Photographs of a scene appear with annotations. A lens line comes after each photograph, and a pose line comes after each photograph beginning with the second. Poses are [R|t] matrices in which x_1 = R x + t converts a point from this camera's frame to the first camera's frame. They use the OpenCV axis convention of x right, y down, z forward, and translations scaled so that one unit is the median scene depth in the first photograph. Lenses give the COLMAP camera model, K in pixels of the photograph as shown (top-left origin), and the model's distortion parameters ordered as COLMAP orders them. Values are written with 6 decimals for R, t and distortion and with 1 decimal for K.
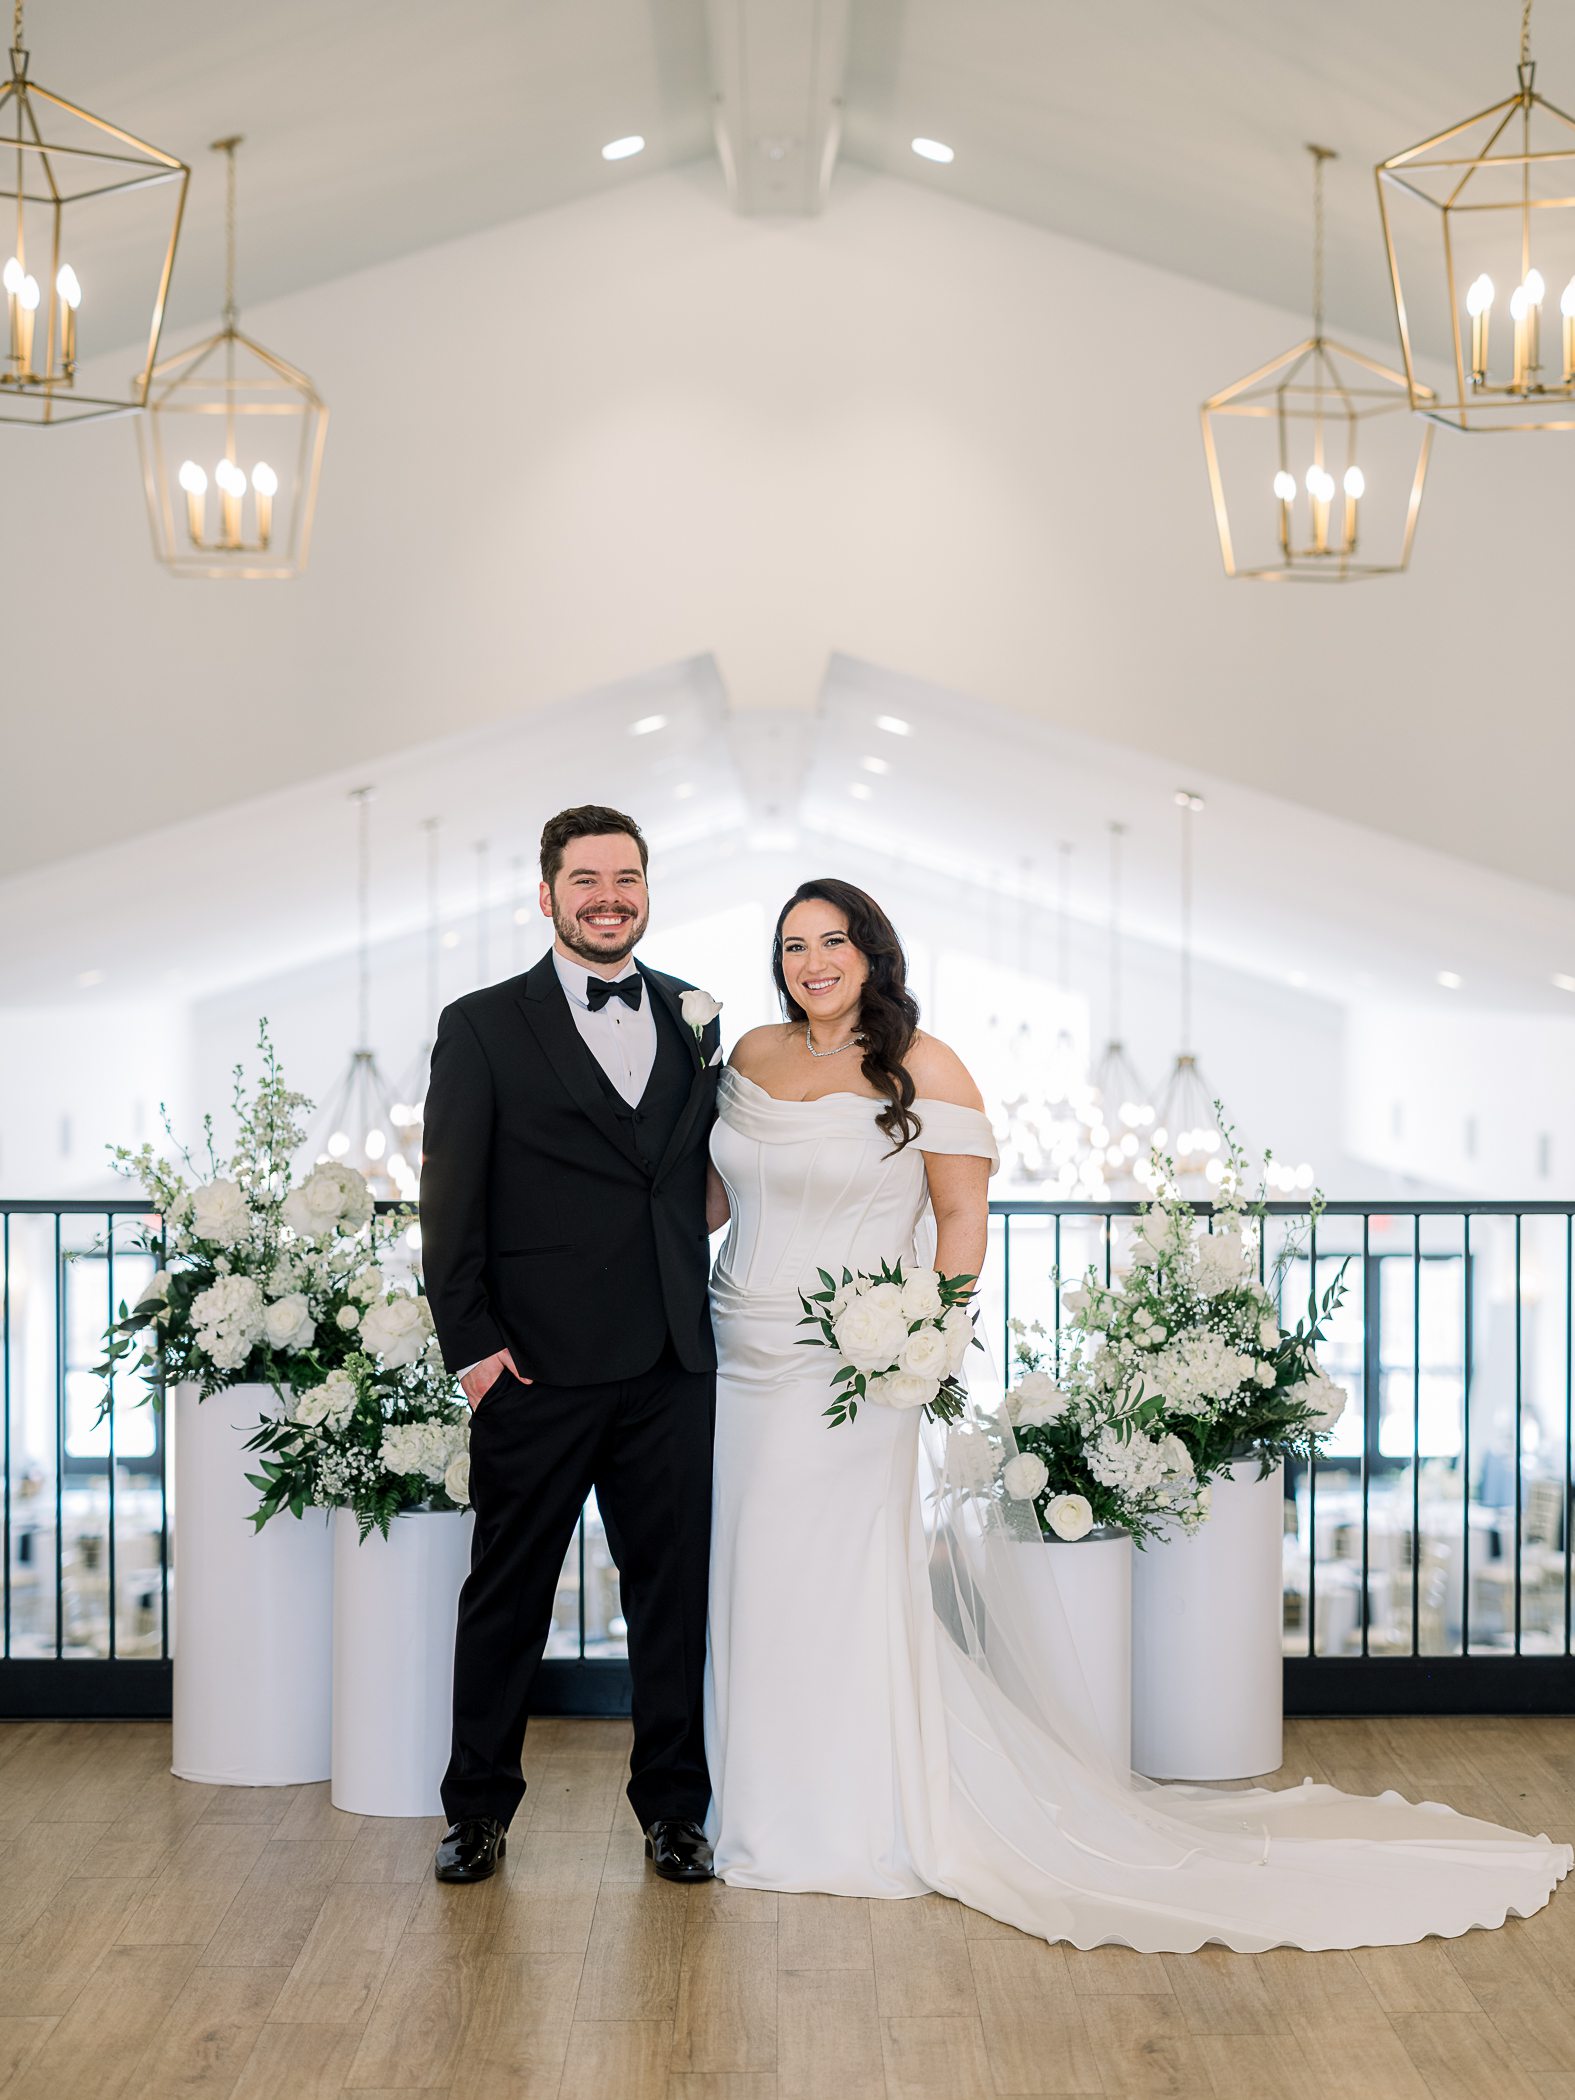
lens RADIAL K [[4092.7, 0, 791.4], [0, 4092.7, 1025.0], [0, 0, 1]] dist [0.034640, -0.239819]
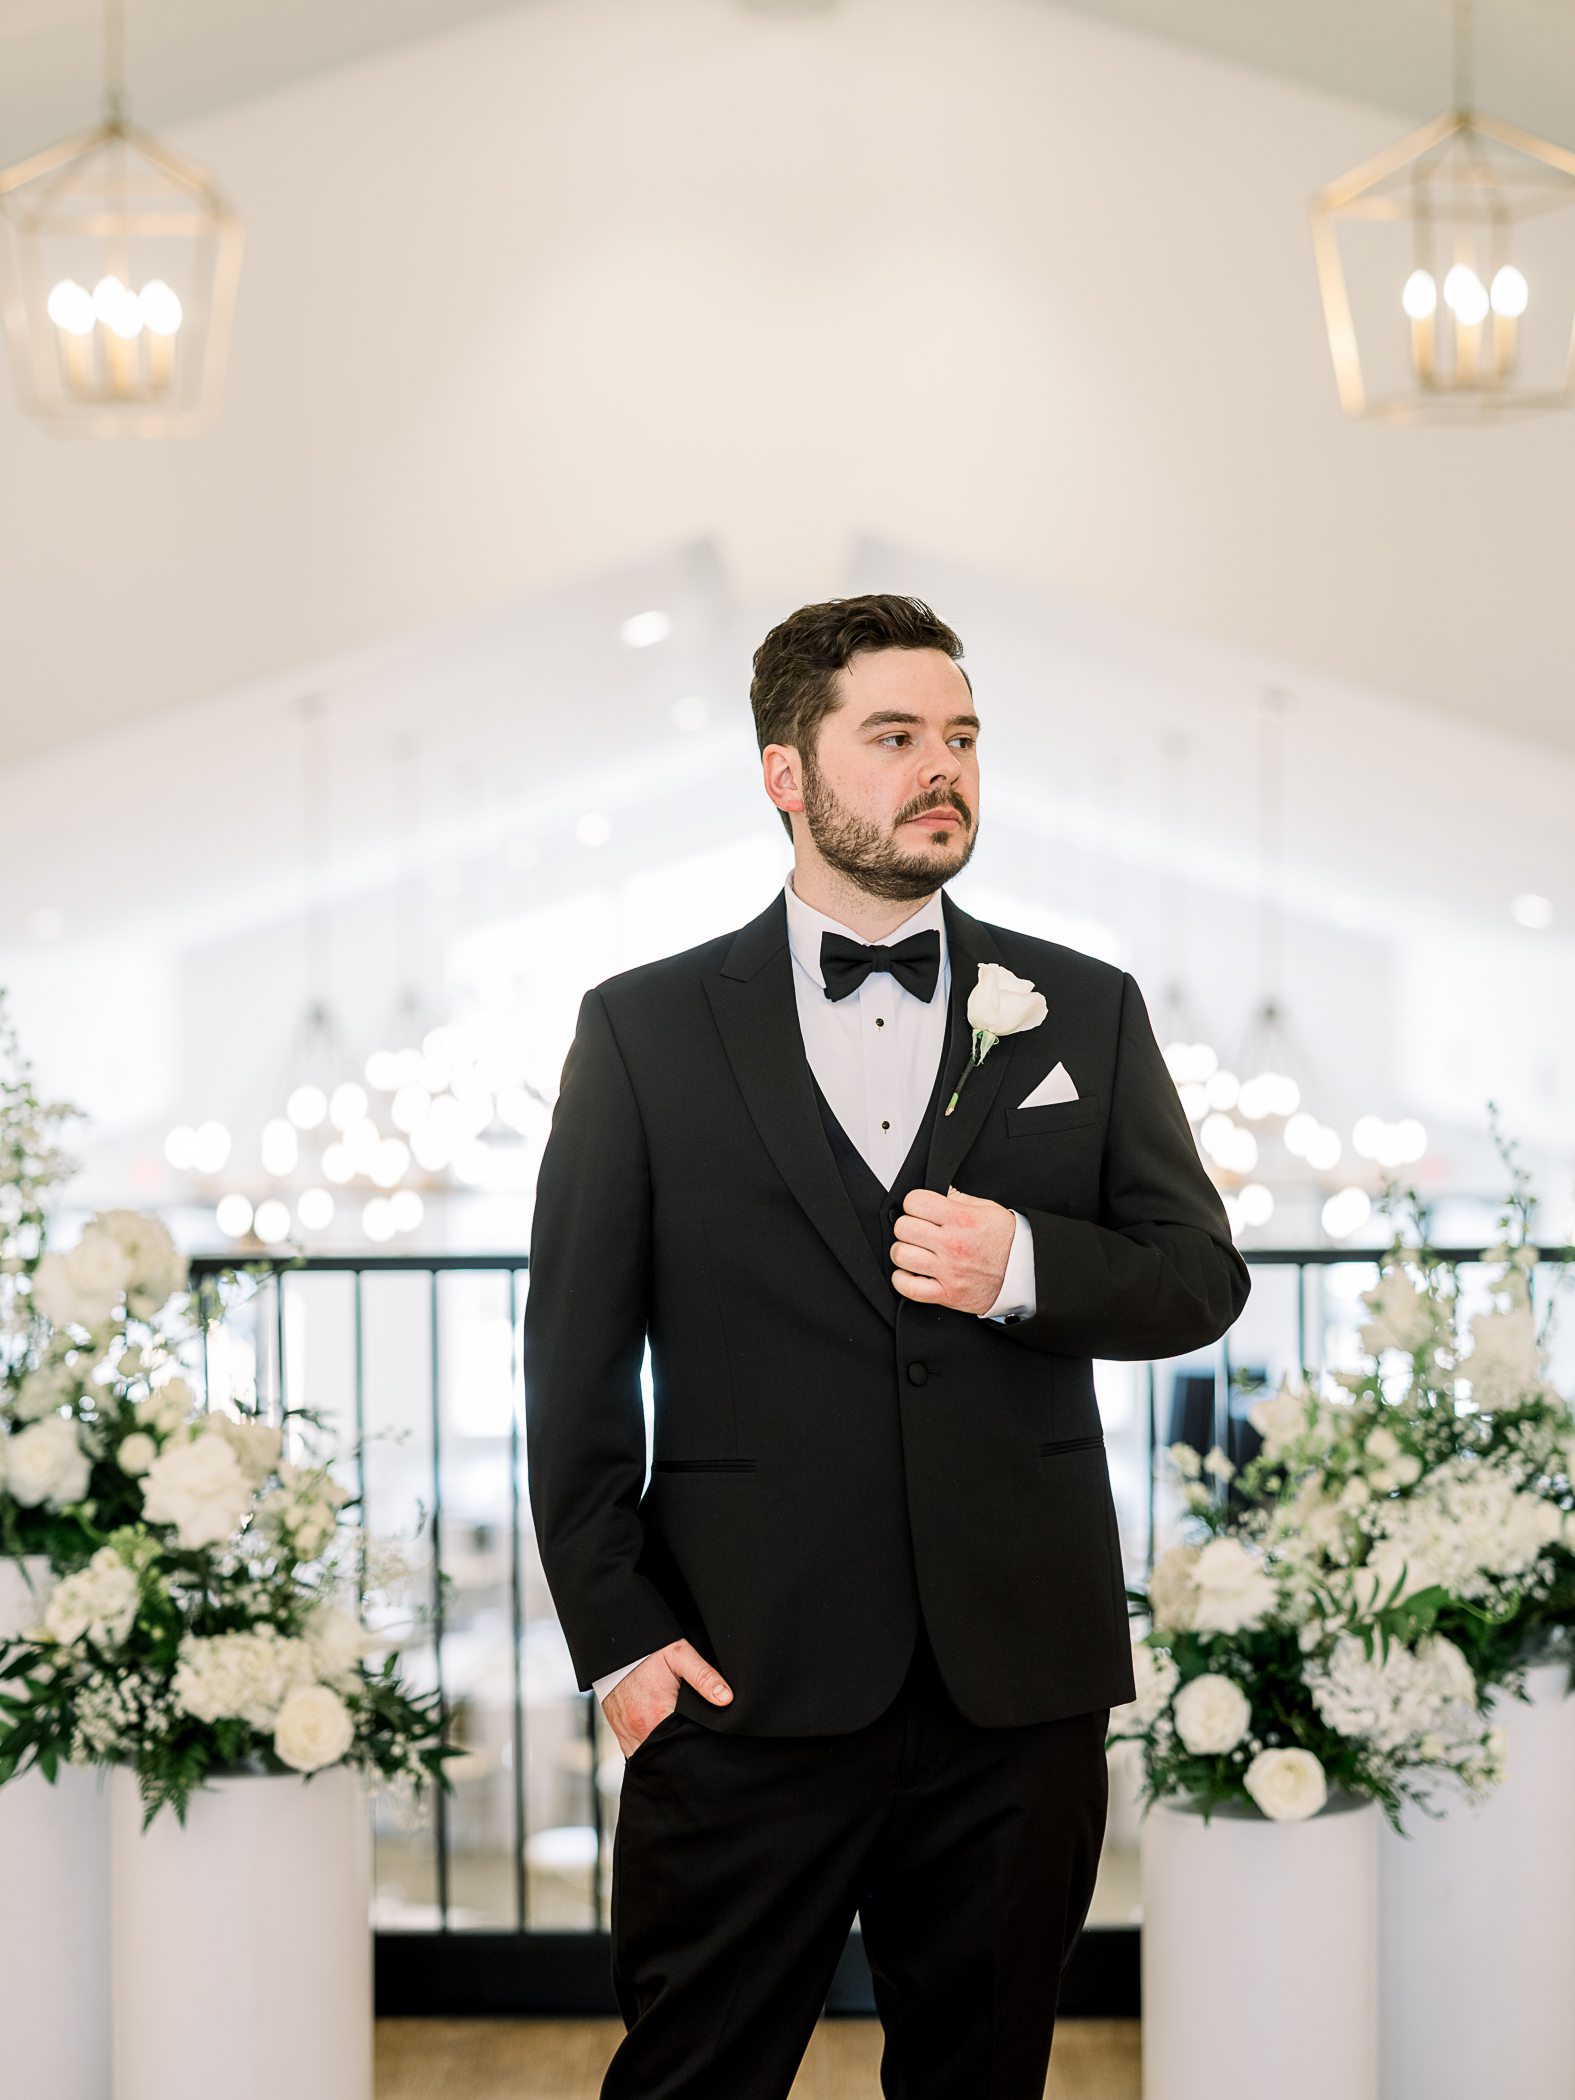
lens RADIAL K [[3901.9, 0, 670.1], [0, 3901.9, 1053.1], [0, 0, 1]] dist [0.038905, -0.067530]
pose [[0.999360, -0.009135, -0.034595, -0.003393], [0.009943, 0.999680, 0.023243, -0.004688], [0.034372, -0.023572, 0.999131, 0.399557]]
